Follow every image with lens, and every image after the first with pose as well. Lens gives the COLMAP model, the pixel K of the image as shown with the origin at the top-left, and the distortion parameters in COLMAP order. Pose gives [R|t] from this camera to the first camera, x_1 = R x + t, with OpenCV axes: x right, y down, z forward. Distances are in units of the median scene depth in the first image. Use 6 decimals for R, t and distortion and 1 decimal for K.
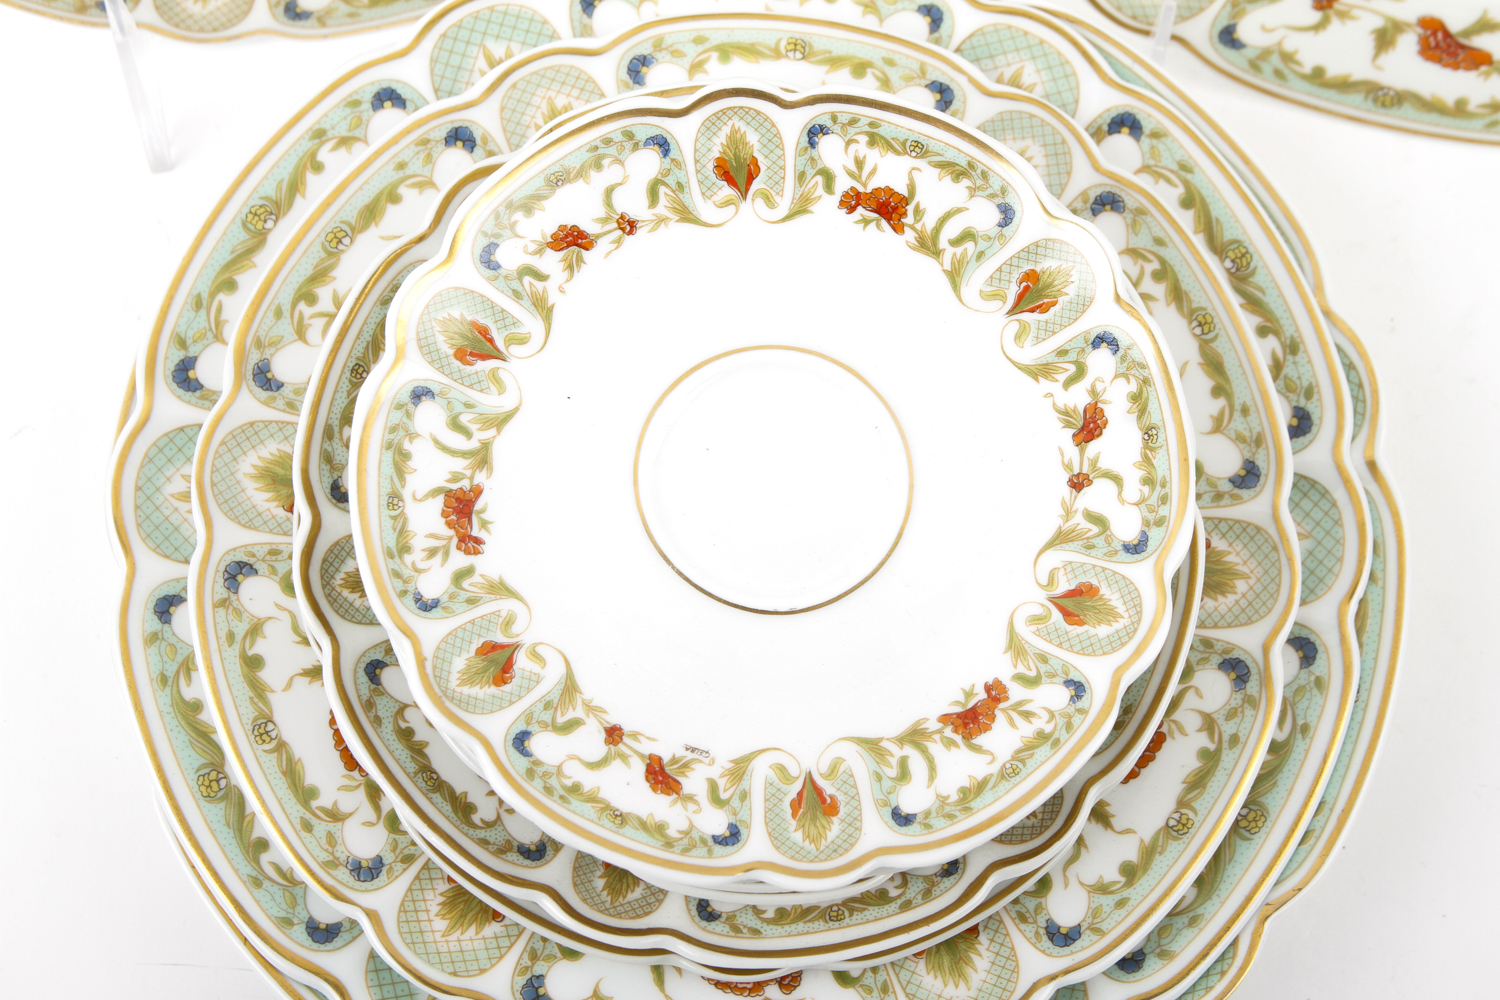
lens RADIAL K [[2518.8, 0, 772.3], [0, 2518.8, 500.1], [0, 0, 1]] dist [-0.044222, 0.049697]
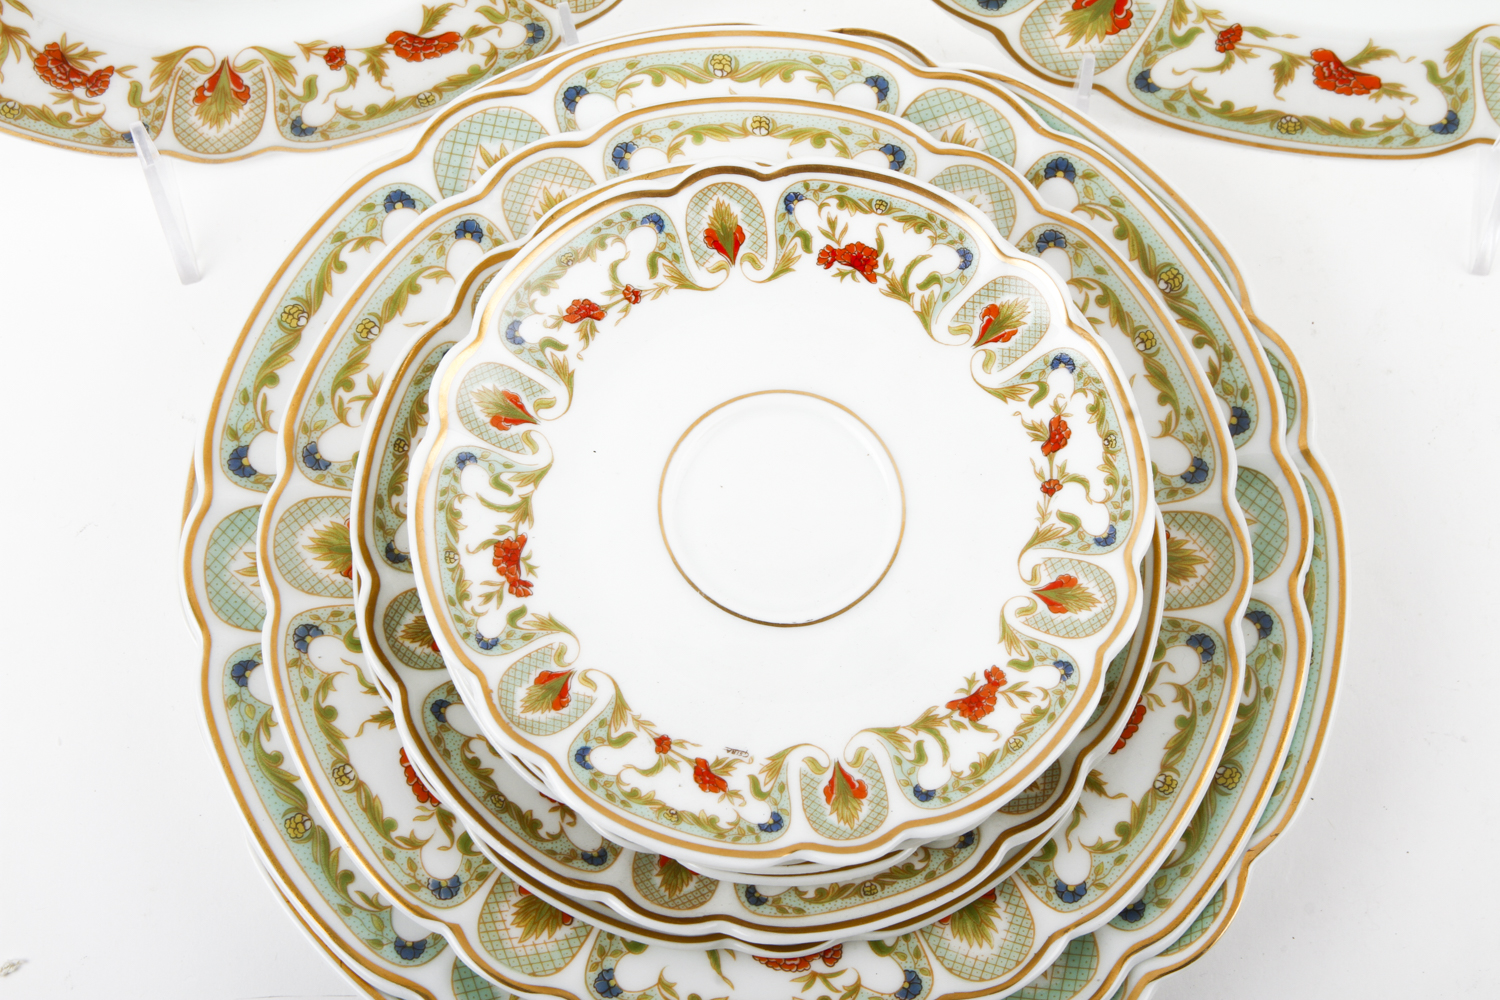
lens RADIAL K [[2518.8, 0, 772.3], [0, 2518.8, 500.1], [0, 0, 1]] dist [-0.044222, 0.049697]
pose [[0.996074, -0.085326, 0.023567, -0.026949], [0.085850, 0.996061, -0.022177, 0.011535], [-0.021582, 0.024113, 0.999476, -0.115675]]
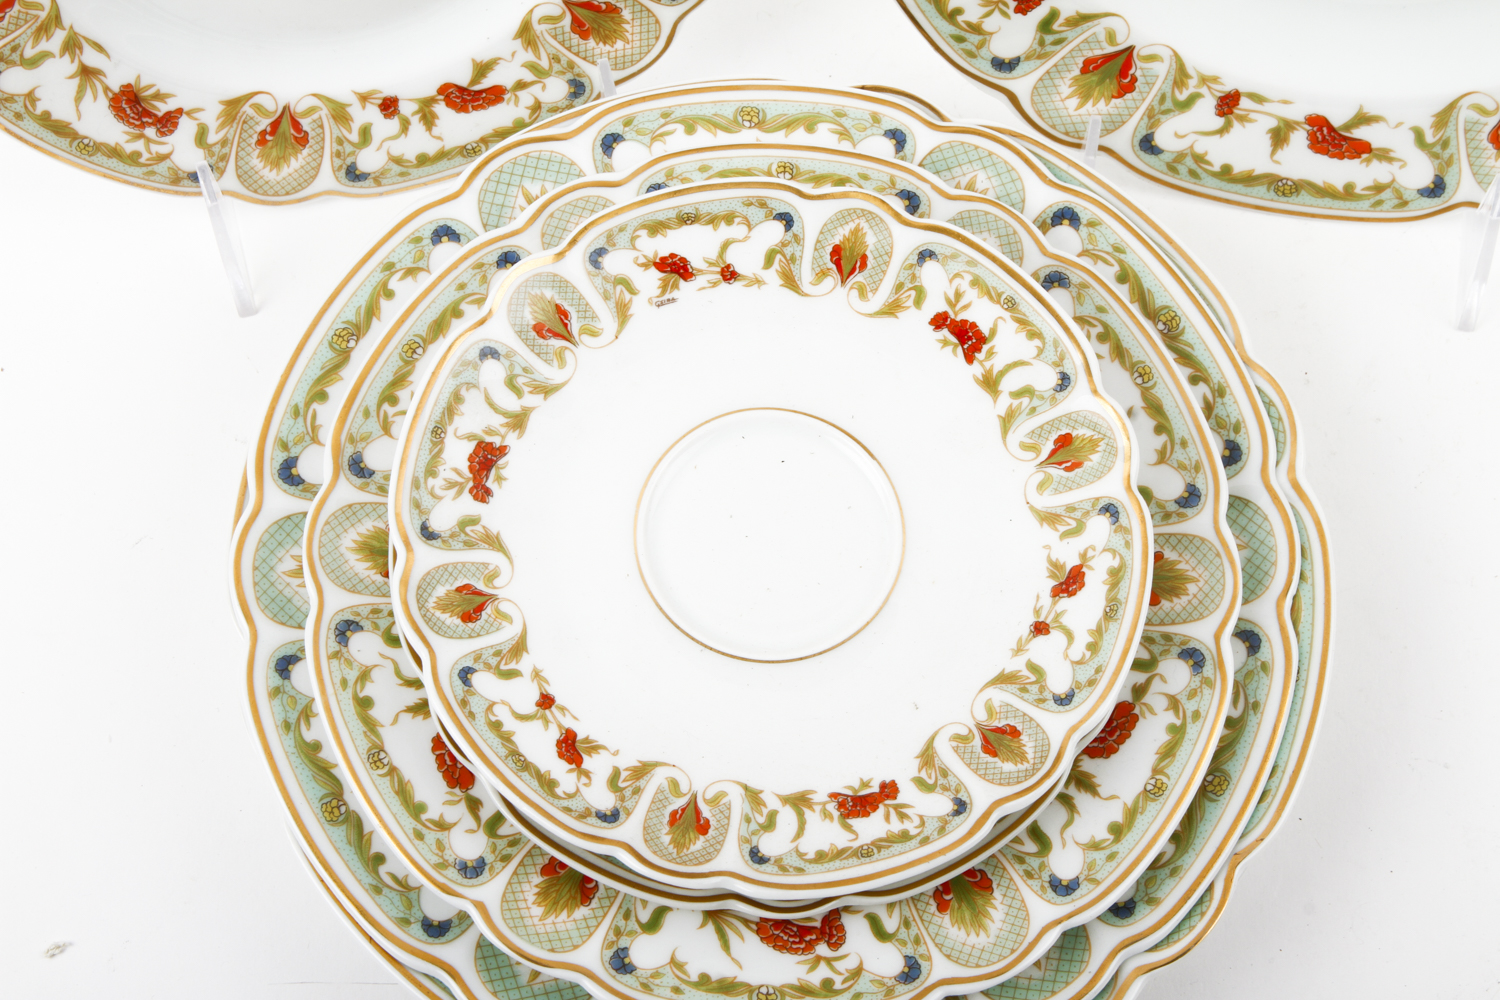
lens RADIAL K [[2518.8, 0, 772.3], [0, 2518.8, 500.1], [0, 0, 1]] dist [-0.044222, 0.049697]
pose [[0.997769, -0.065384, 0.013496, -0.023797], [0.066318, 0.993952, -0.087534, 0.082417], [-0.007691, 0.088234, 0.996070, -0.180049]]
